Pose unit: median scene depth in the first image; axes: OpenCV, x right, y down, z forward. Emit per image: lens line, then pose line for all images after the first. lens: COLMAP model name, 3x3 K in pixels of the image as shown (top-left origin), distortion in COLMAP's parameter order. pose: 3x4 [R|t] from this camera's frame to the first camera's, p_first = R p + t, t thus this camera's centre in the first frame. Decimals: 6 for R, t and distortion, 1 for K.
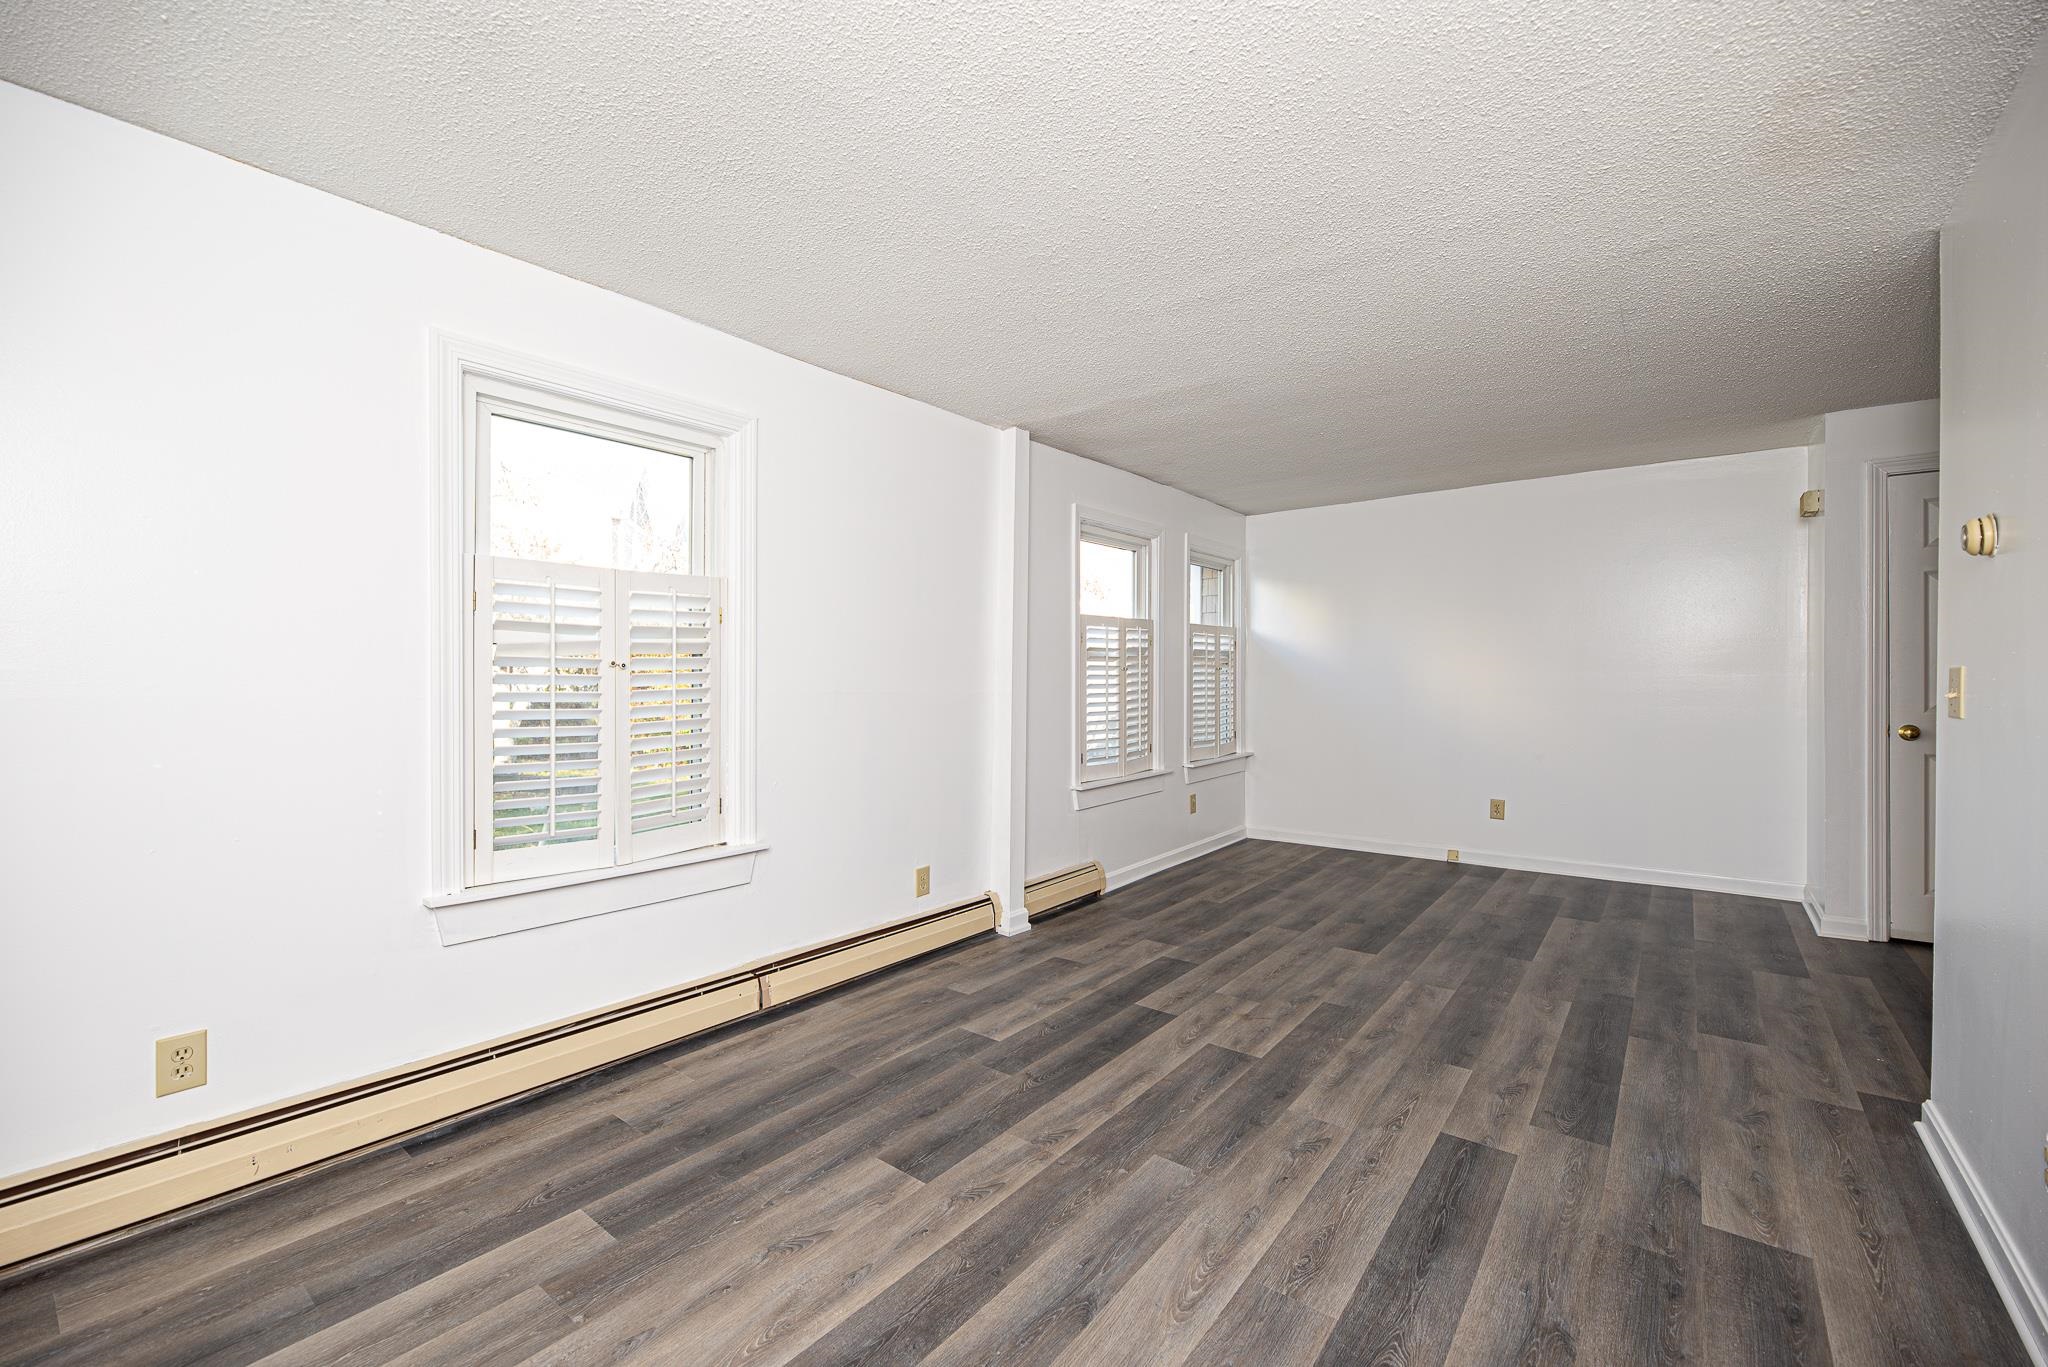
lens RADIAL K [[828.5, 0, 1052.9], [0, 828.5, 674.4], [0, 0, 1]] dist [0.003130, -0.003899]
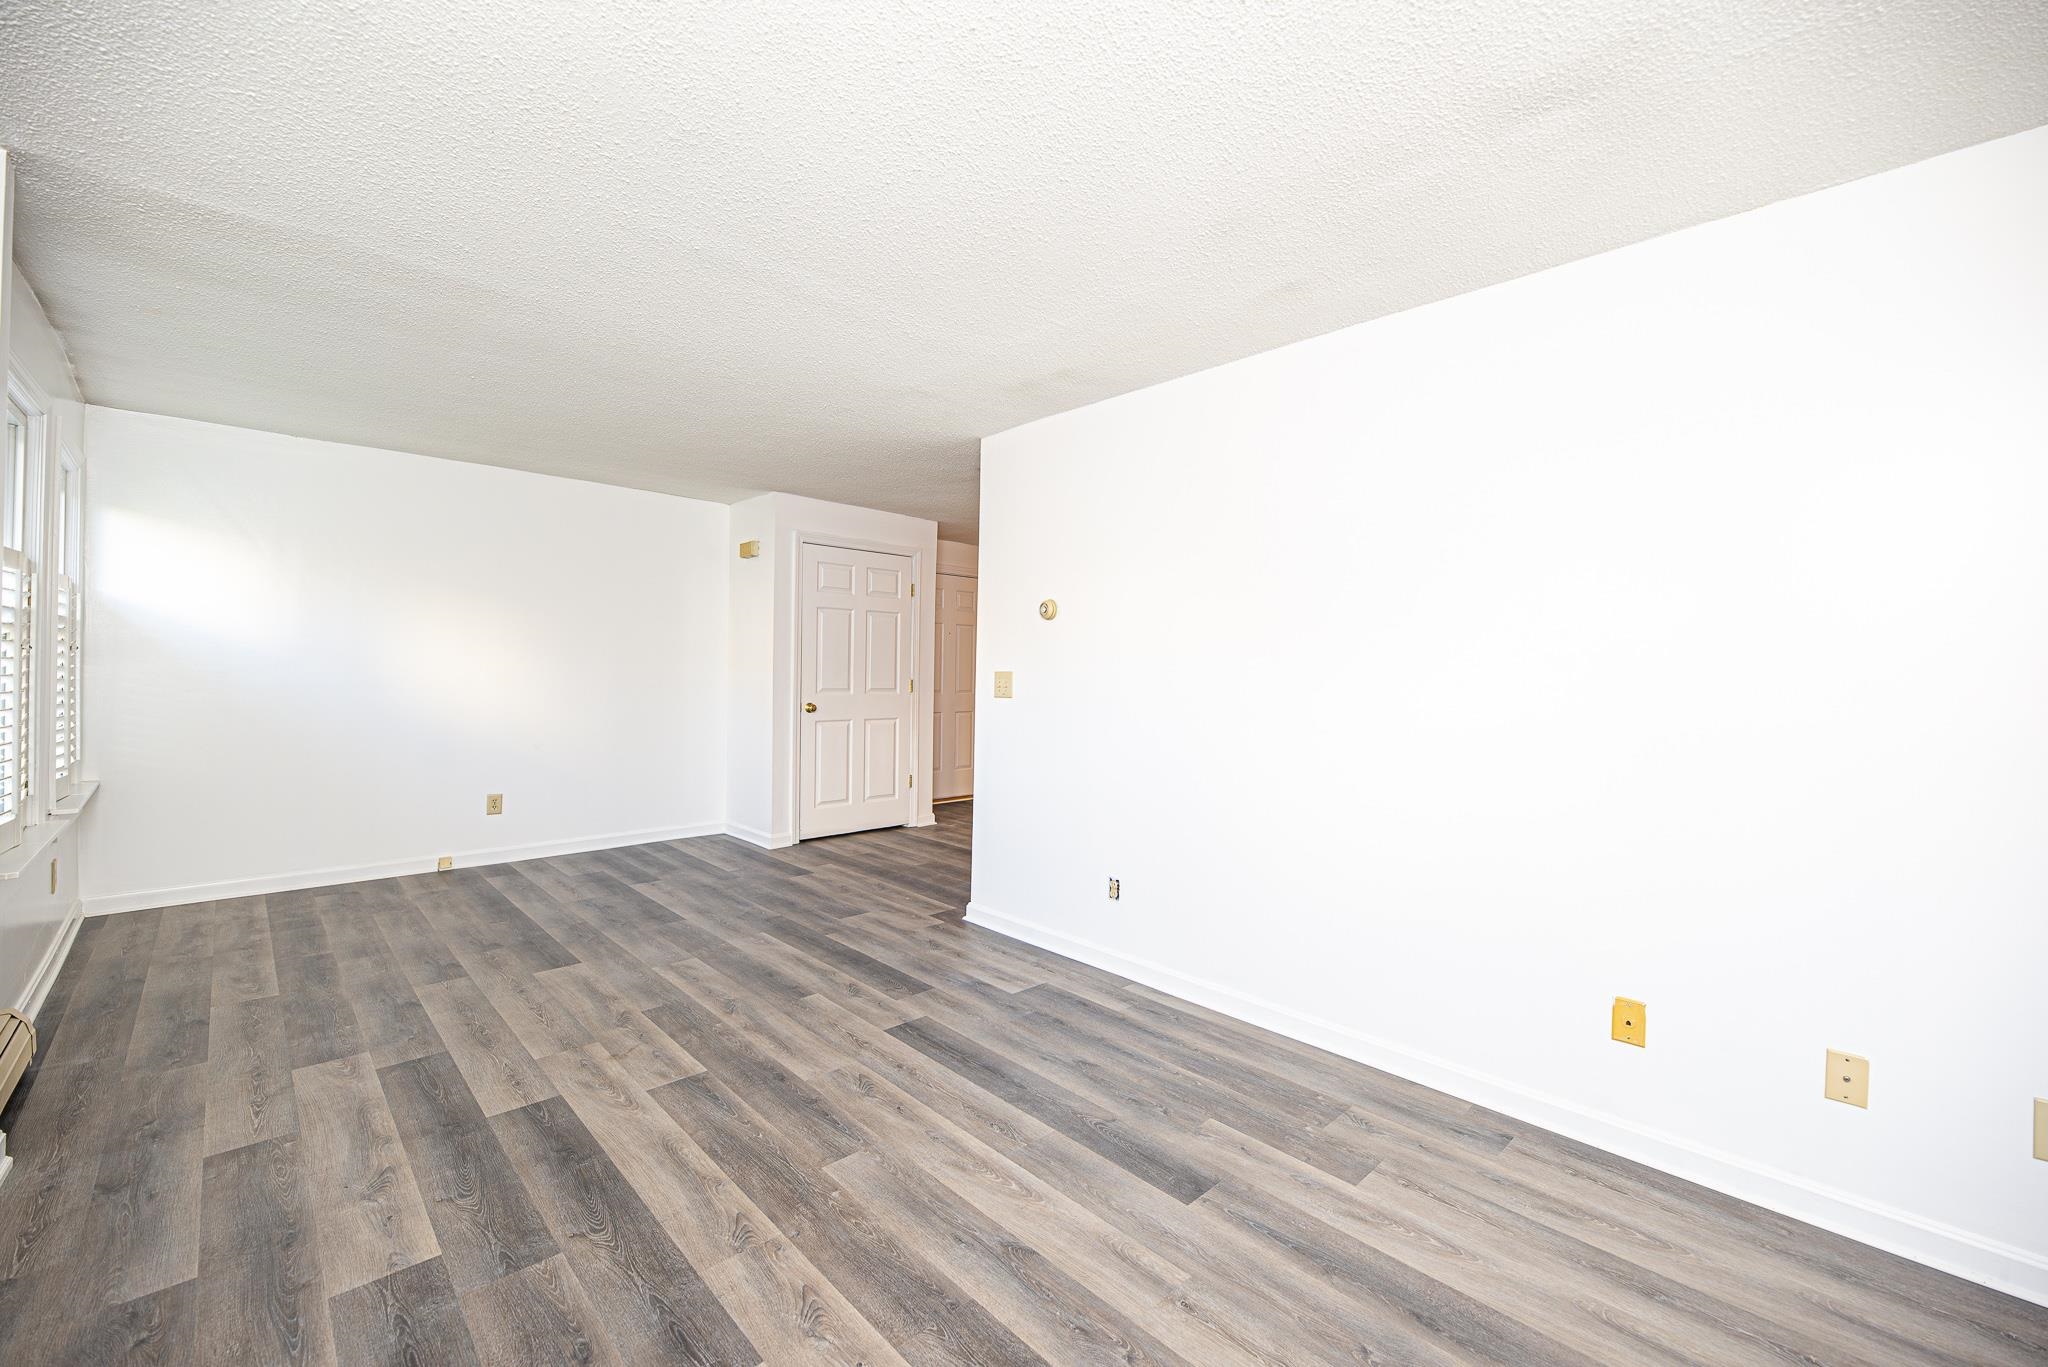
lens RADIAL K [[828.5, 0, 1012.8], [0, 828.5, 693.0], [0, 0, 1]] dist [0.003130, -0.003899]
pose [[0.166167, -0.020471, 0.985885, -0.592834], [-0.019588, 0.999519, 0.024056, -0.001478], [-0.985903, -0.023309, 0.165686, 0.480374]]
